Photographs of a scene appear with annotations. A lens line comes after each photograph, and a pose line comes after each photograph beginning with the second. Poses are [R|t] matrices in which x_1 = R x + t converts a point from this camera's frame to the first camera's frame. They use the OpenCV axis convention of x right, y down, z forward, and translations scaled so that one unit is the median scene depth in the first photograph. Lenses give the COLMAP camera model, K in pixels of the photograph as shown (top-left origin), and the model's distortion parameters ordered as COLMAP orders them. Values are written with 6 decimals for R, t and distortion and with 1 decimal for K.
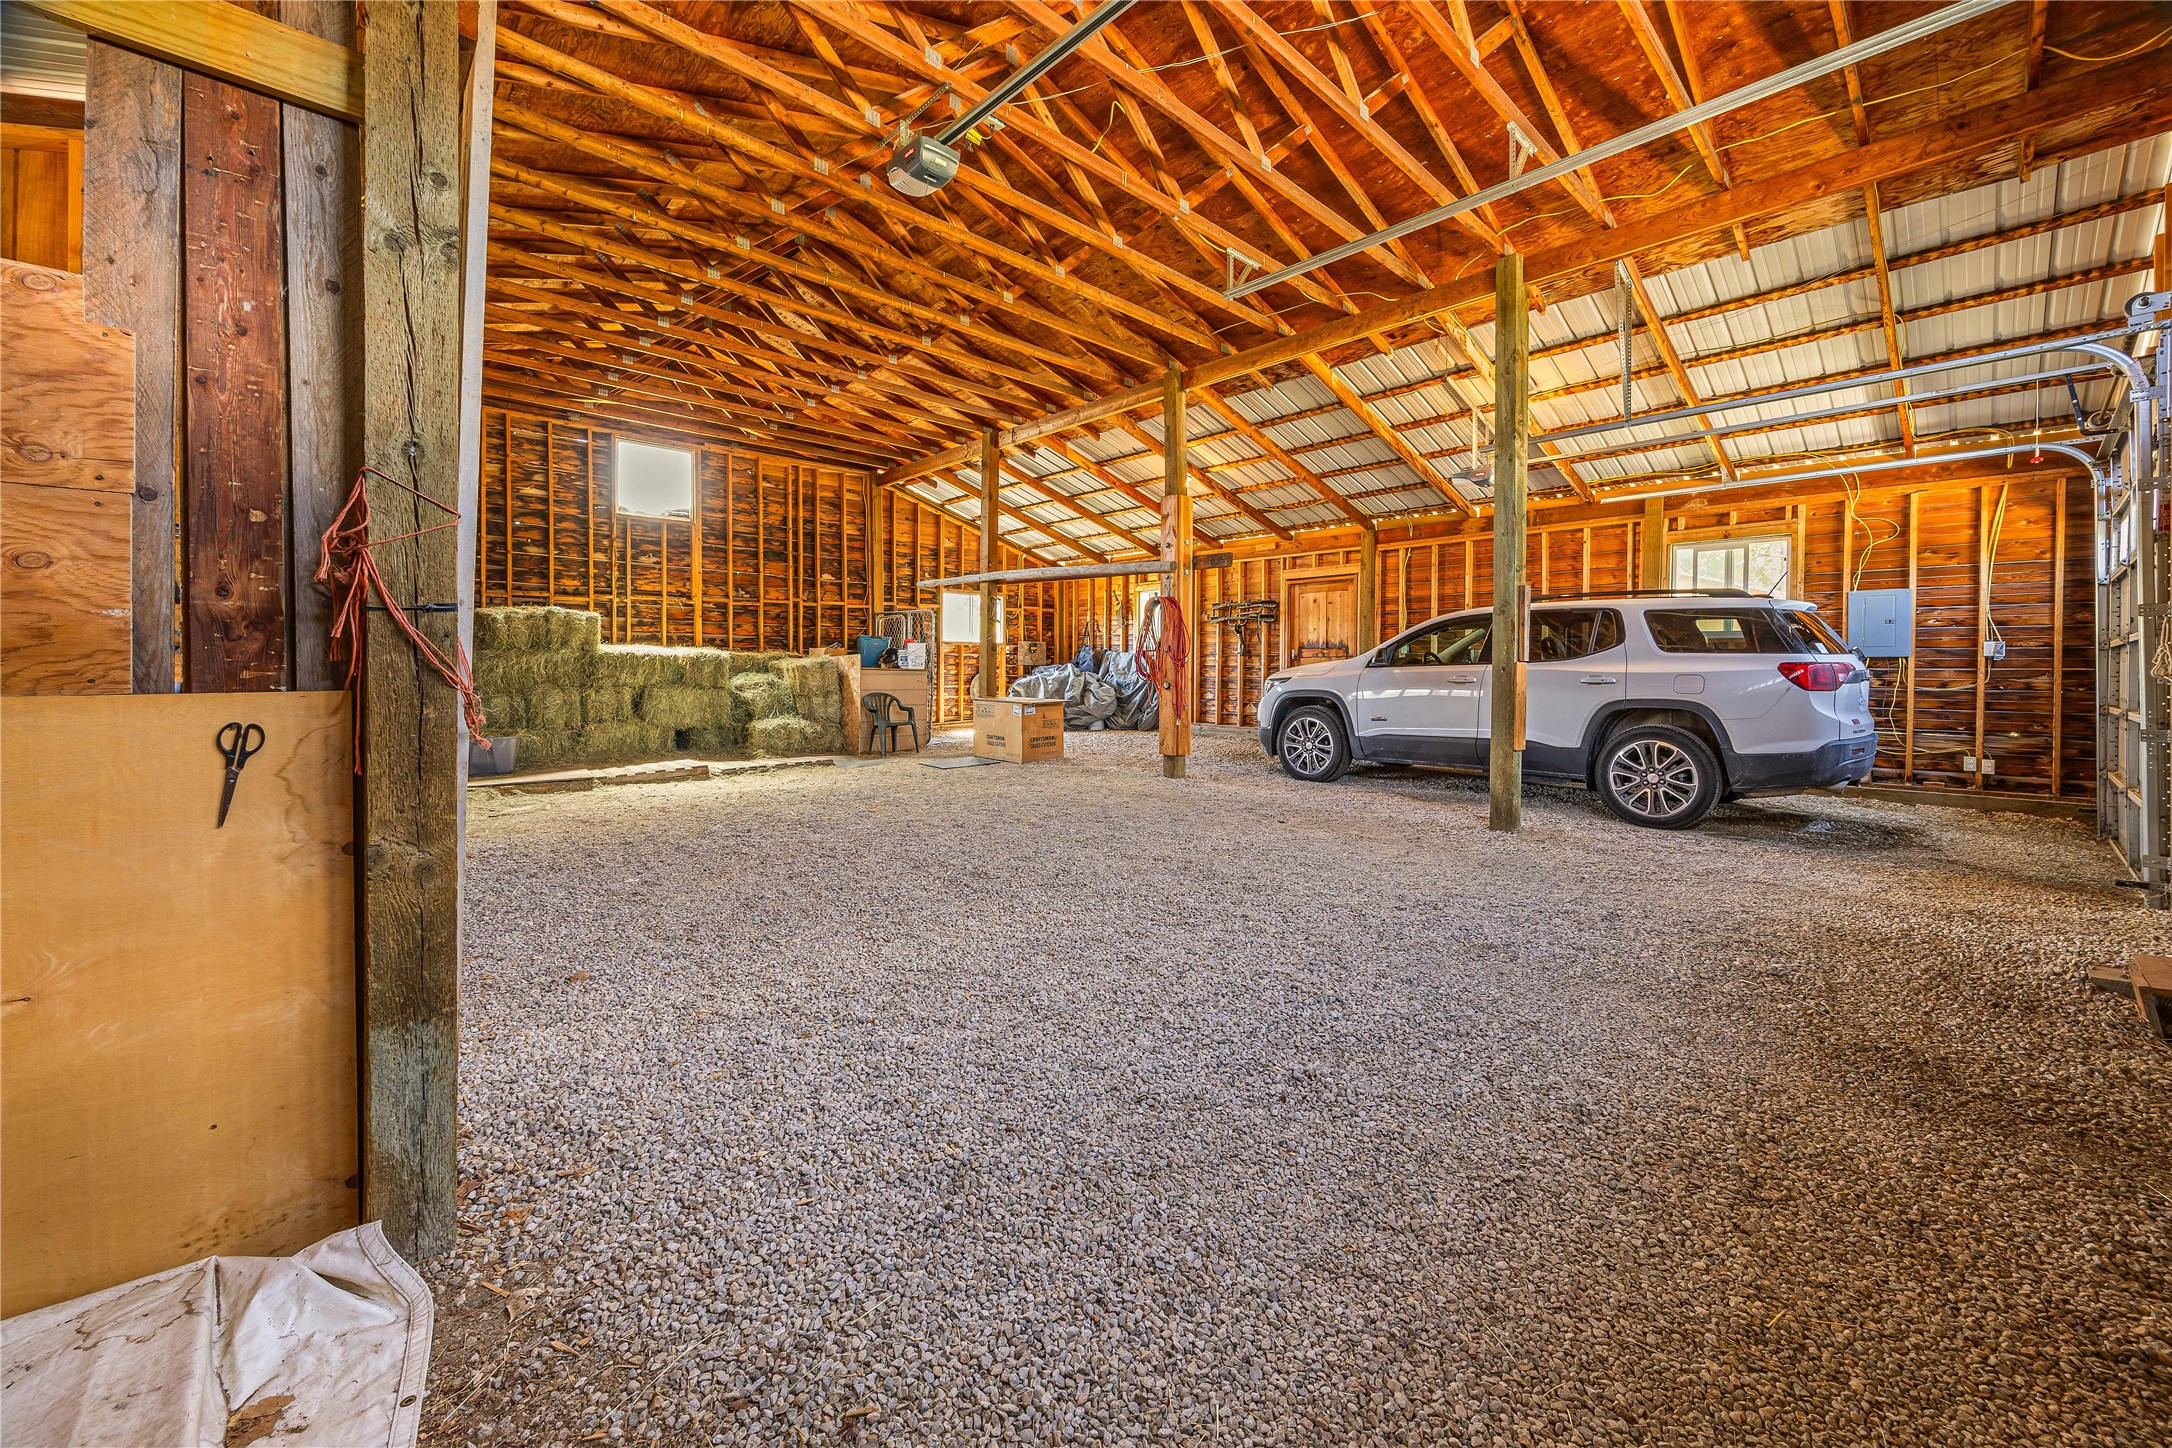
lens RADIAL K [[867.8, 0, 1065.5], [0, 867.8, 686.4], [0, 0, 1]] dist [-0.001973, -0.000262]
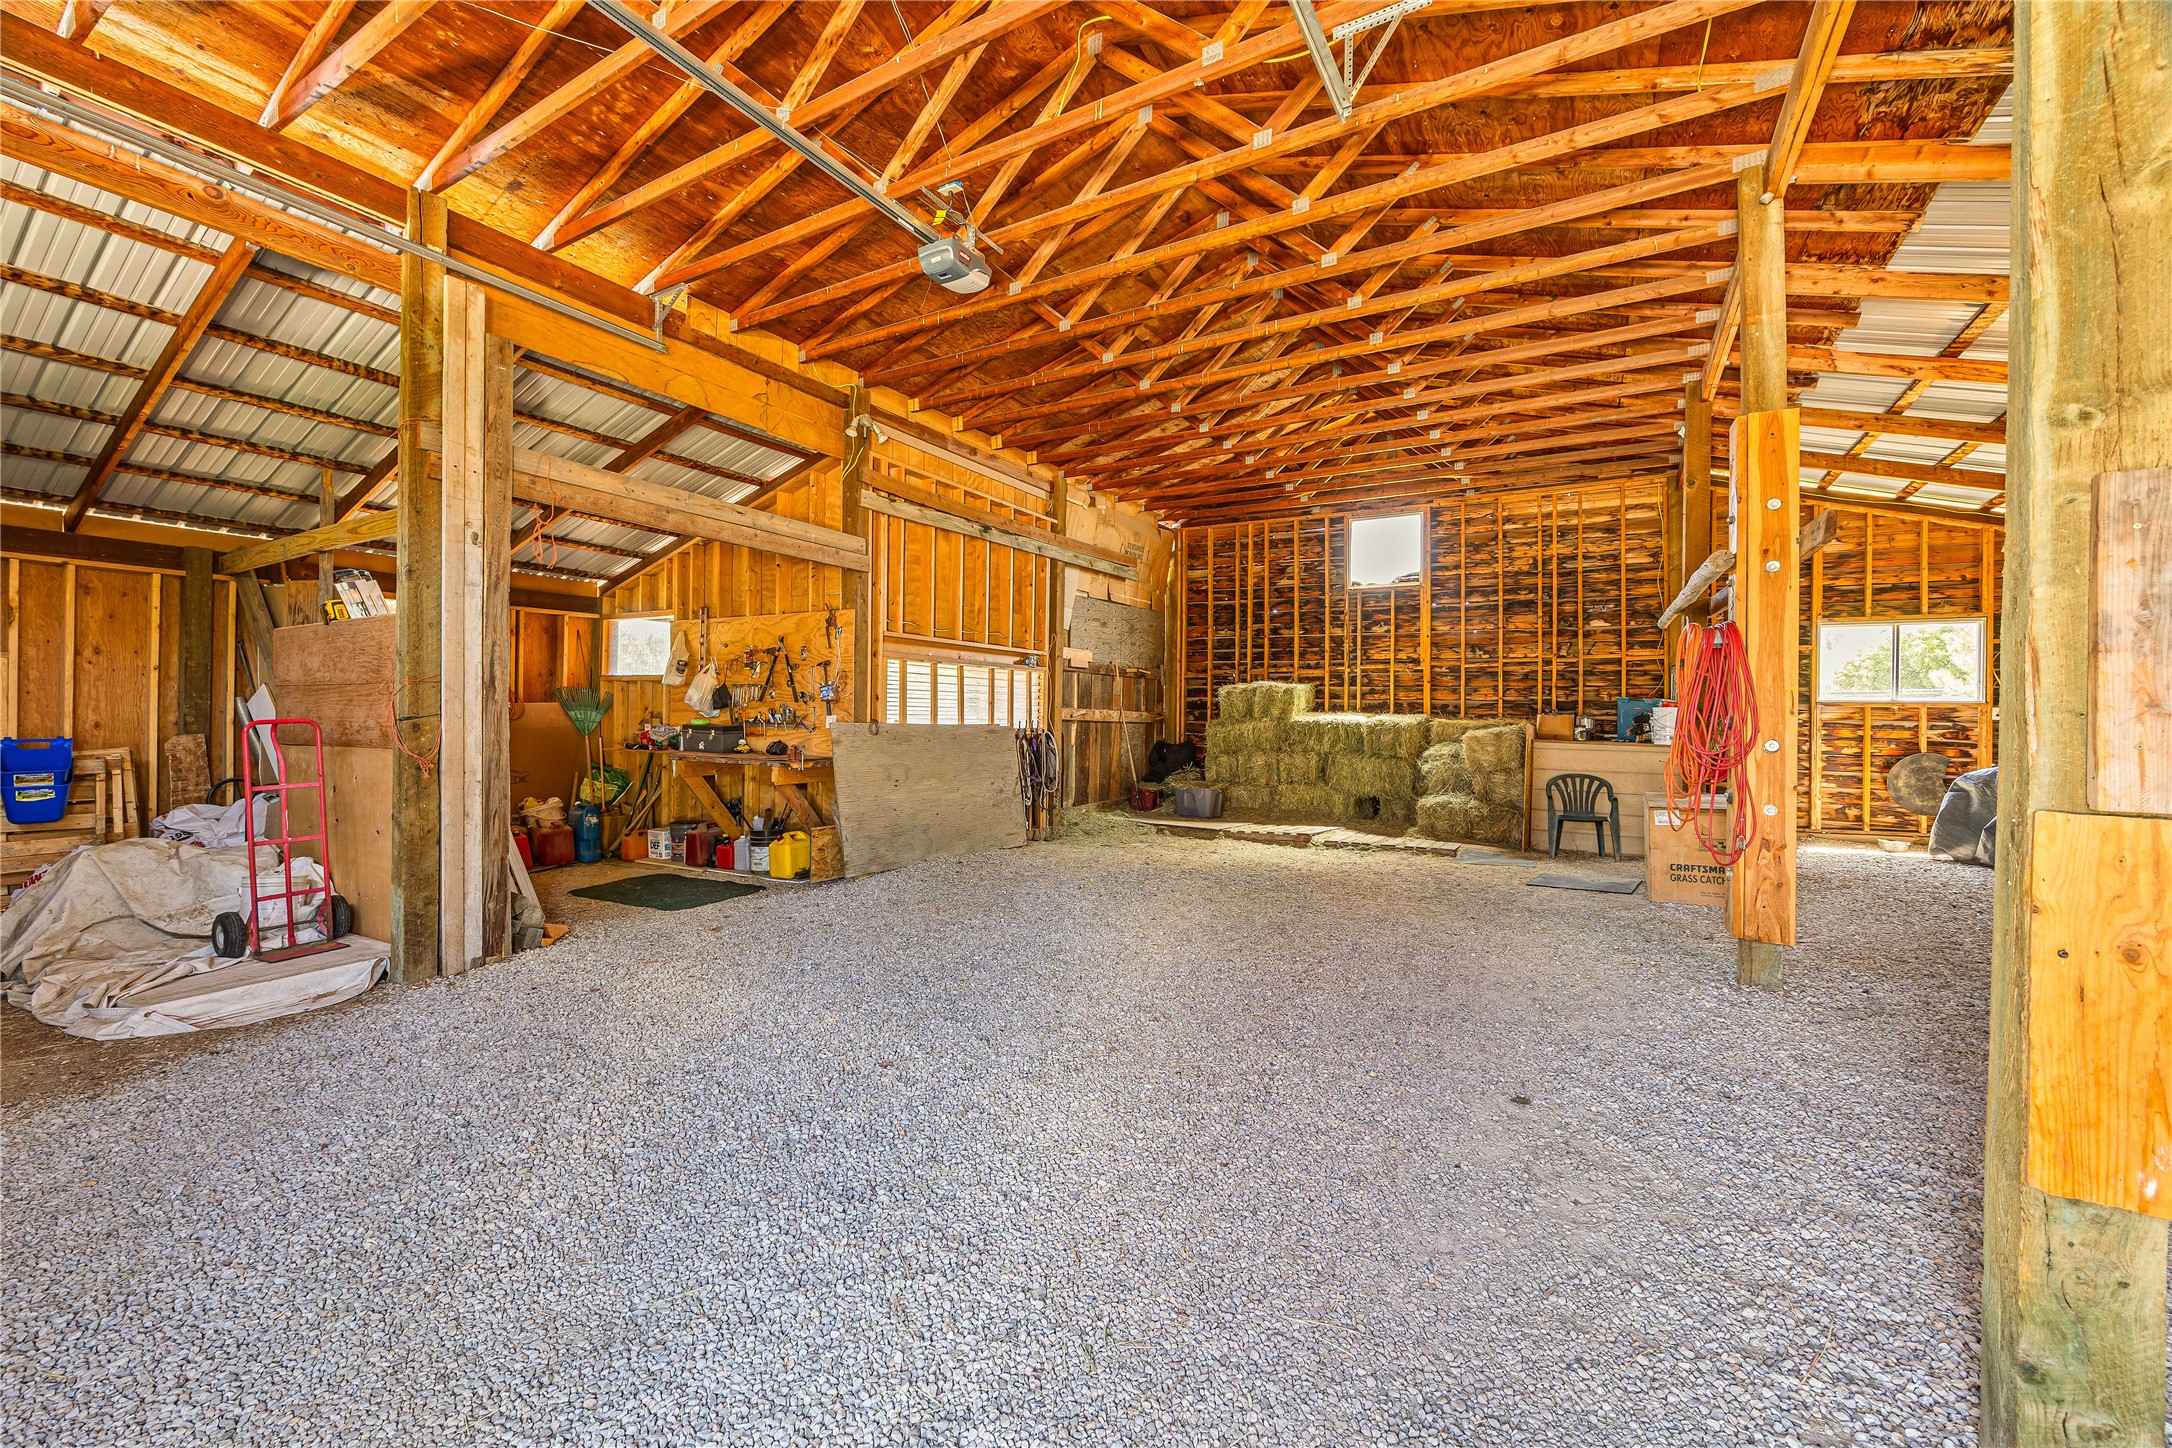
lens RADIAL K [[842.1, 0, 1086.0], [0, 842.1, 724.0], [0, 0, 1]] dist [-0.001582, -0.000091]
pose [[0.284005, 0.008674, -0.958784, 0.383708], [-0.031840, 0.999493, -0.000390, -0.023748], [0.958294, 0.030639, 0.284137, 0.402878]]
